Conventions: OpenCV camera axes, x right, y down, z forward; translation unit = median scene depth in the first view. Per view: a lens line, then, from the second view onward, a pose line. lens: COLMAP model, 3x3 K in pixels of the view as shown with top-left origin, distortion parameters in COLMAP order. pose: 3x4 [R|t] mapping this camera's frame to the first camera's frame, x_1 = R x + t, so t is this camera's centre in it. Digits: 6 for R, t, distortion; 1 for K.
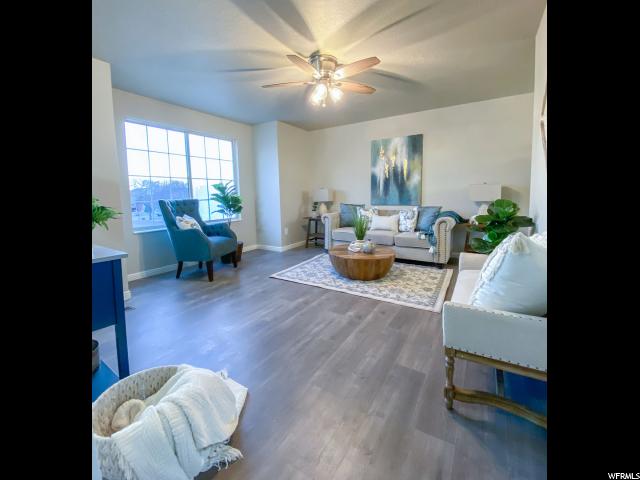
lens RADIAL K [[256.4, 0, 320.0], [0, 256.4, 239.8], [0, 0, 1]] dist [0.001855, -0.000362]
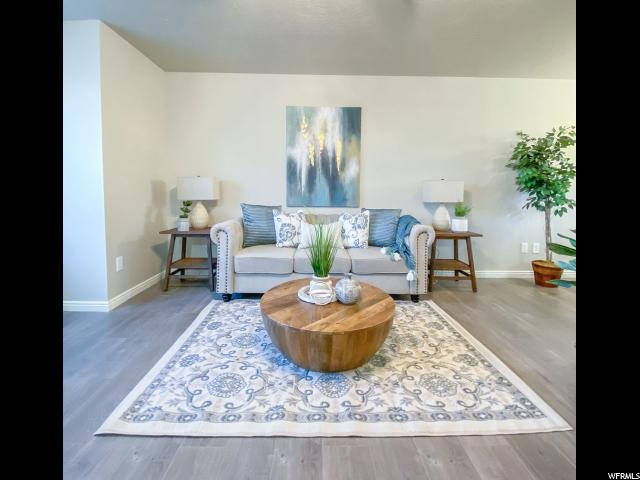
lens RADIAL K [[256.4, 0, 304.5], [0, 256.4, 218.2], [0, 0, 1]] dist [0.001855, -0.000362]
pose [[0.833730, -0.022417, 0.551717, -0.119588], [0.071587, 0.995131, -0.067747, -0.066530], [-0.547512, 0.095978, 0.831275, 0.485533]]
